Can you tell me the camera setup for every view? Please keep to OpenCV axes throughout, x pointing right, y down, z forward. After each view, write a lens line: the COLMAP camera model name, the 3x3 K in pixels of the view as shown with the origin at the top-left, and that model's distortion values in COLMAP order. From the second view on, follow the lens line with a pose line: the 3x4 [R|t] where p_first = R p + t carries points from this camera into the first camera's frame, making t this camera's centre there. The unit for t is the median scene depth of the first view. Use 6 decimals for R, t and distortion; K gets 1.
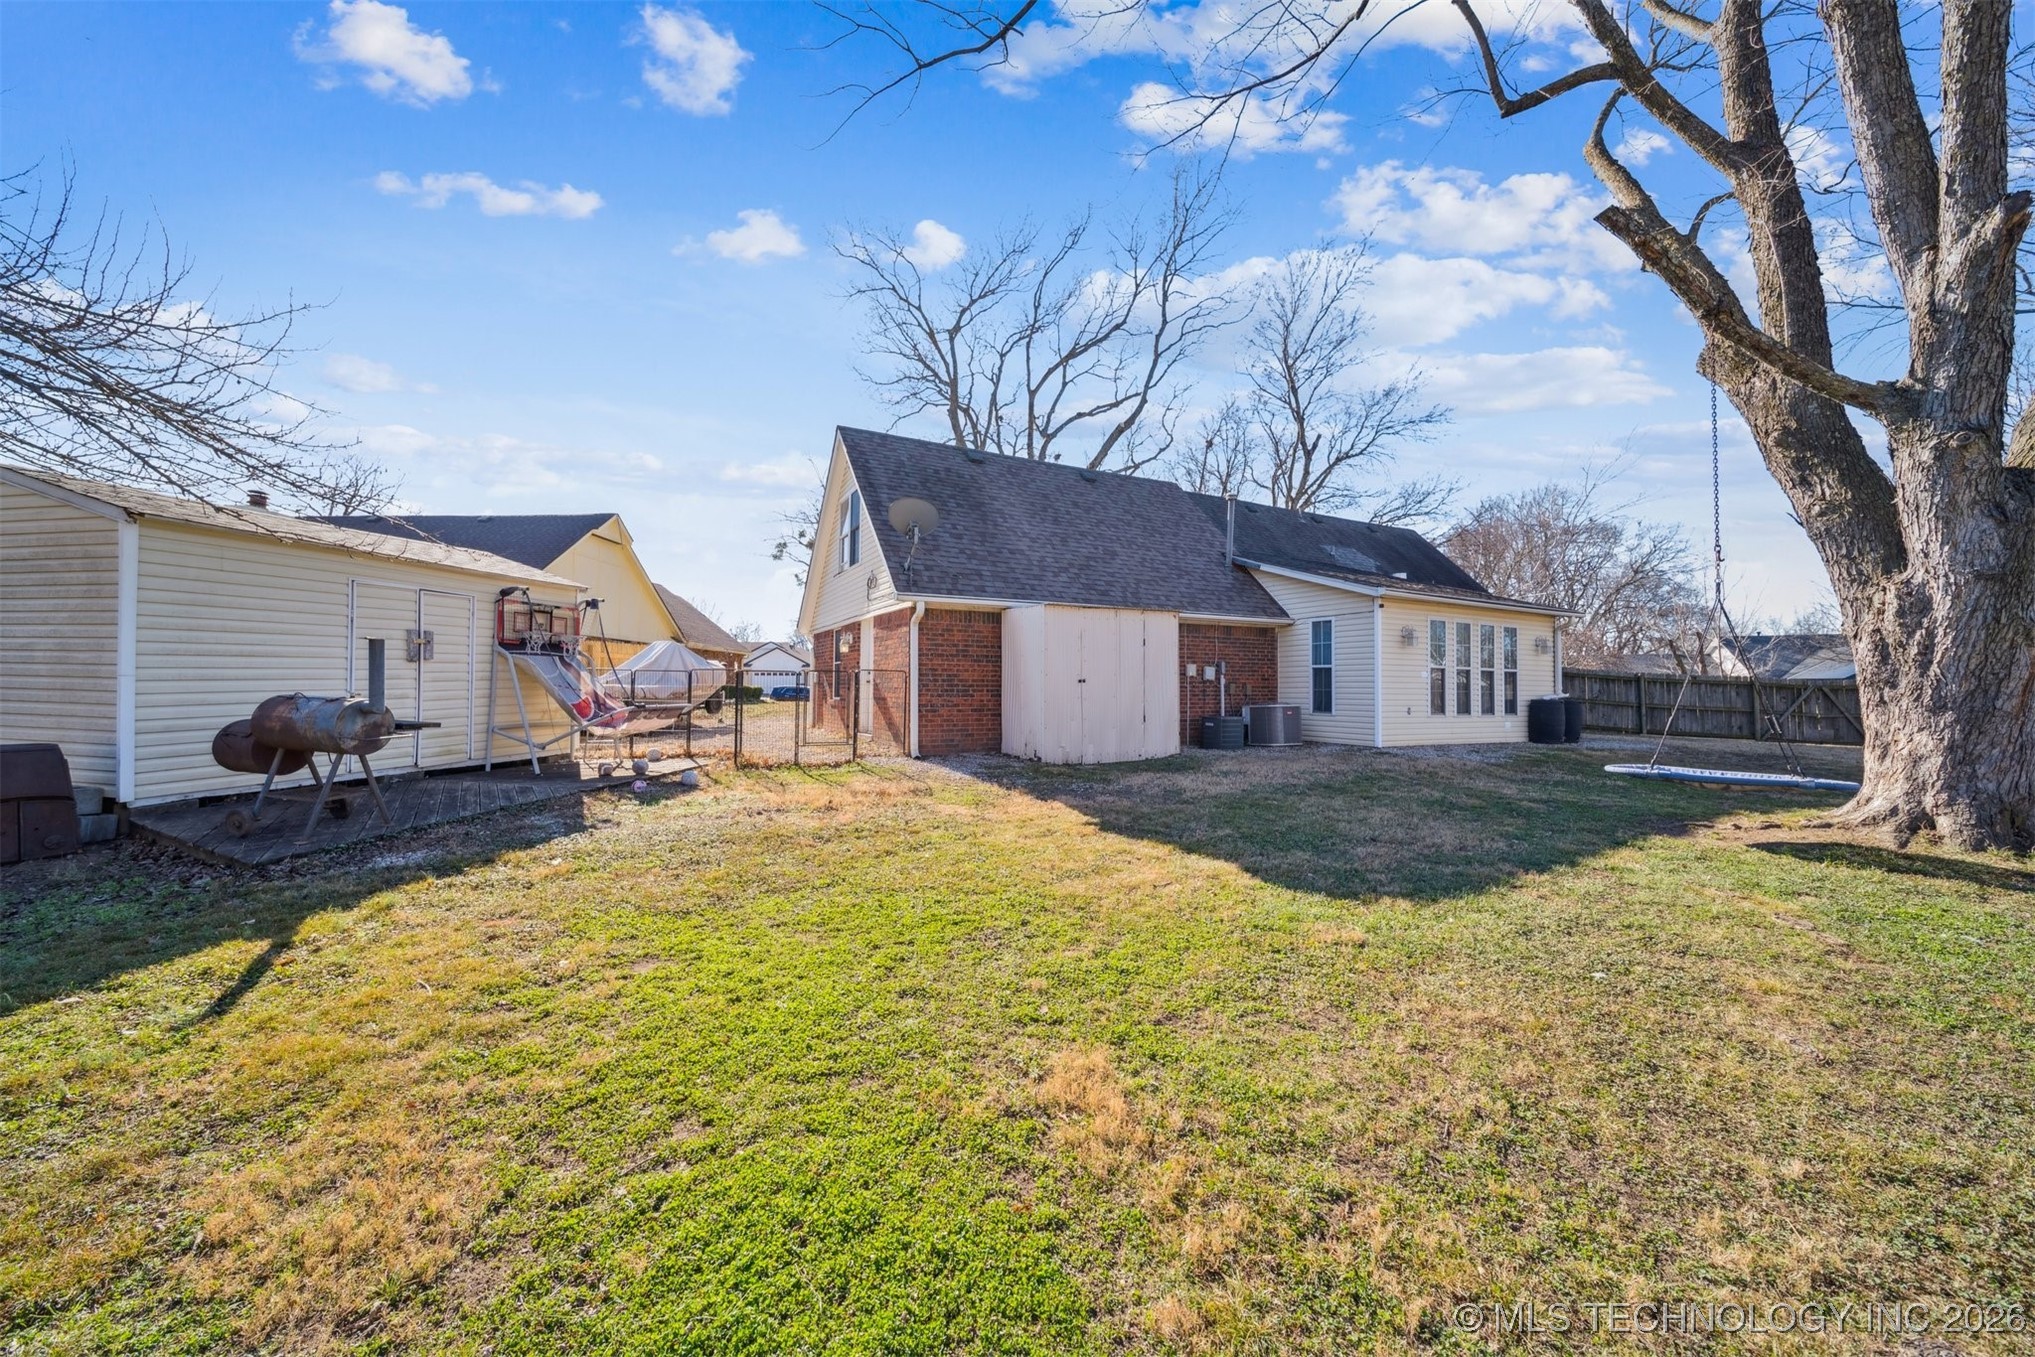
lens RADIAL K [[717.3, 0, 1022.0], [0, 717.3, 677.5], [0, 0, 1]] dist [0.002234, 0.000041]
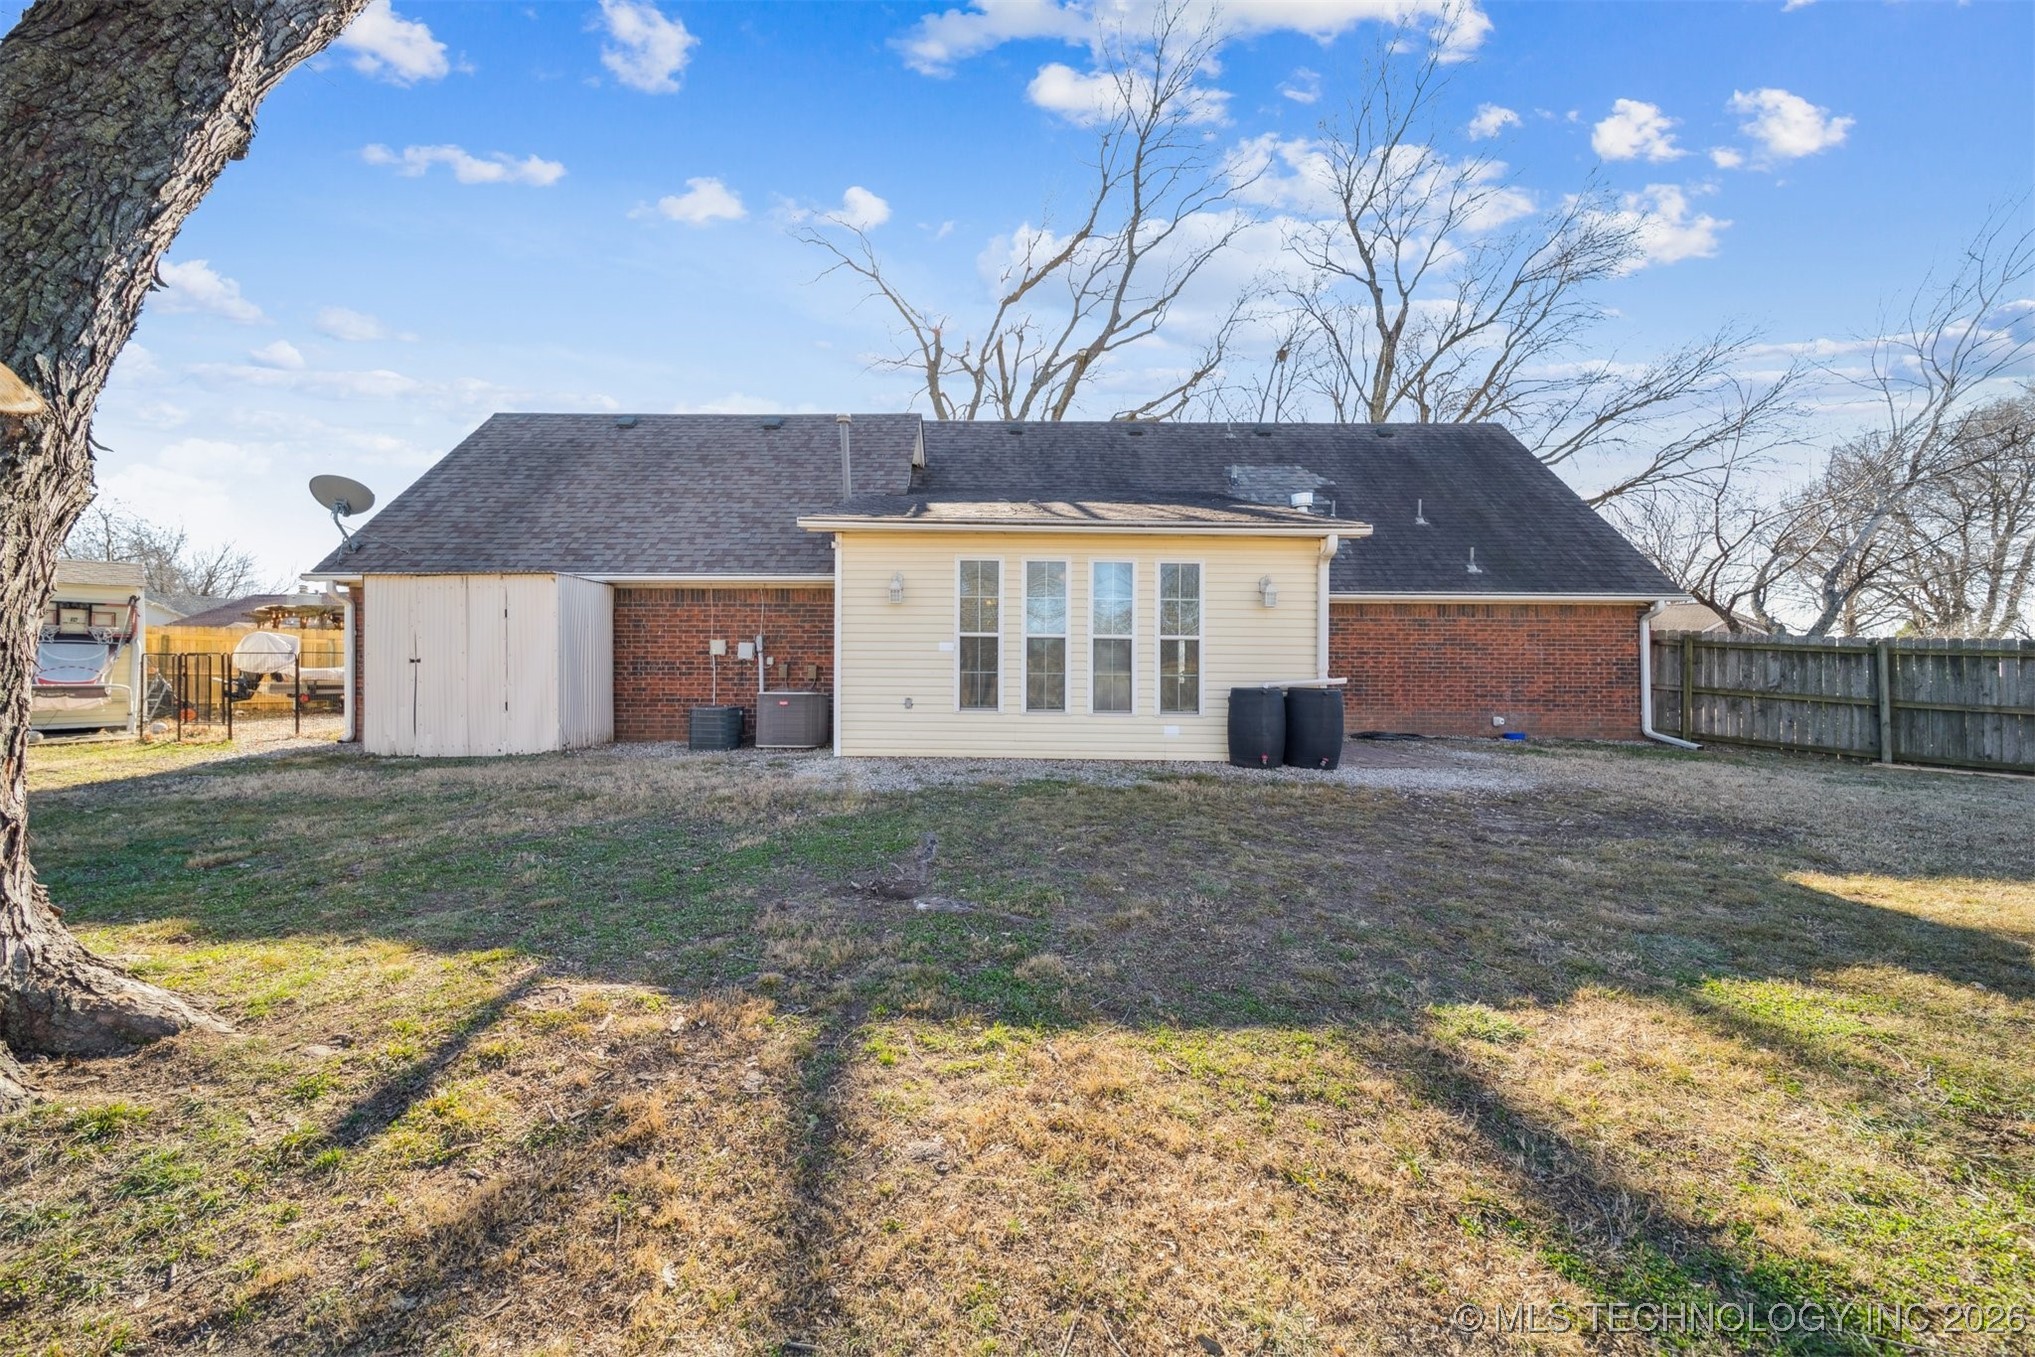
lens RADIAL K [[717.3, 0, 1011.7], [0, 717.3, 678.0], [0, 0, 1]] dist [0.002234, 0.000041]
pose [[0.879438, -0.003112, -0.476003, 0.823075], [0.008379, 0.999925, 0.008943, 0.017446], [0.475939, -0.011854, 0.879398, 0.422422]]
